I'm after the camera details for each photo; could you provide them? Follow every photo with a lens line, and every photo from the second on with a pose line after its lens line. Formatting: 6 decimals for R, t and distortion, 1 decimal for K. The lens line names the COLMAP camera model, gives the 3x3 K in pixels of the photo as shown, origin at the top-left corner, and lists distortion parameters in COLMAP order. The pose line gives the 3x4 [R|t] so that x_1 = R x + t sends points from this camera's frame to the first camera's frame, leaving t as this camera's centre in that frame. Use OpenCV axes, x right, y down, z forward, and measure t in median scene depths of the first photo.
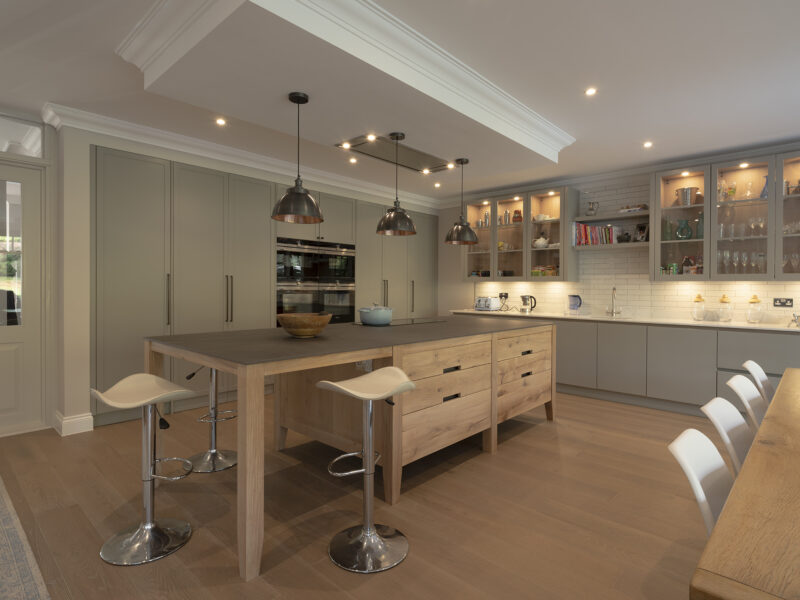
lens RADIAL K [[447.0, 0, 420.6], [0, 447.0, 290.1], [0, 0, 1]] dist [0.004441, -0.001702]
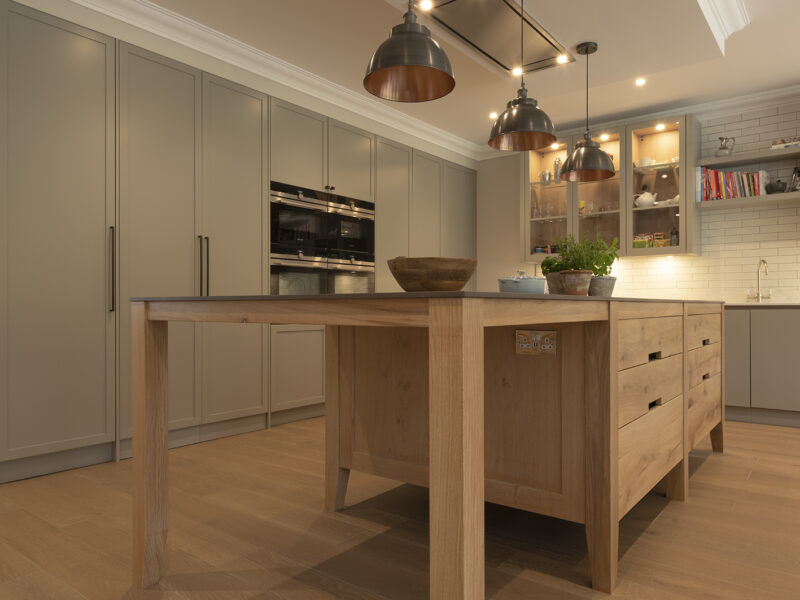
lens RADIAL K [[589.2, 0, 415.7], [0, 589.2, 297.7], [0, 0, 1]] dist [0.006067, 0.004014]
pose [[0.997169, -0.014082, 0.073869, -0.164812], [0.015577, 0.999685, -0.019704, 0.061792], [-0.073568, 0.020798, 0.997073, 0.138850]]
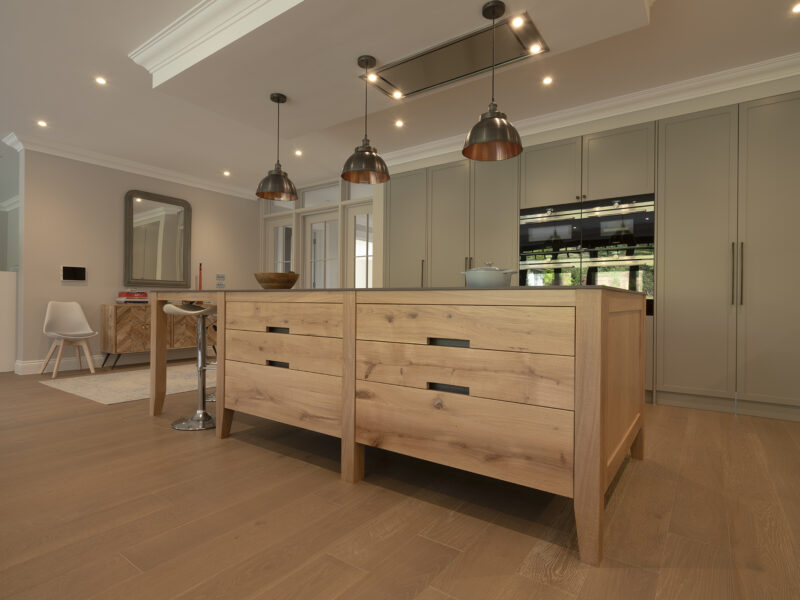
lens RADIAL K [[447.0, 0, 385.1], [0, 447.0, 299.6], [0, 0, 1]] dist [0.004441, -0.001702]
pose [[0.047575, -0.016262, -0.998735, 0.502725], [-0.018441, 0.999683, -0.017155, 0.073067], [0.998697, 0.019234, 0.047260, 0.641968]]
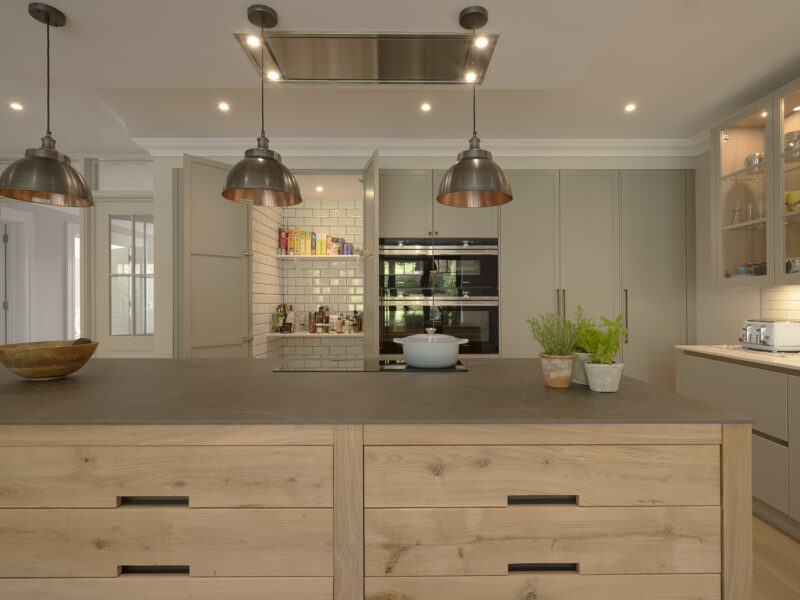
lens RADIAL K [[447.0, 0, 409.5], [0, 447.0, 296.6], [0, 0, 1]] dist [0.004441, -0.001702]
pose [[0.648764, -0.015243, -0.760837, 0.297955], [0.001616, 0.999825, -0.018654, -0.001058], [0.760988, 0.010872, 0.648675, 0.505070]]
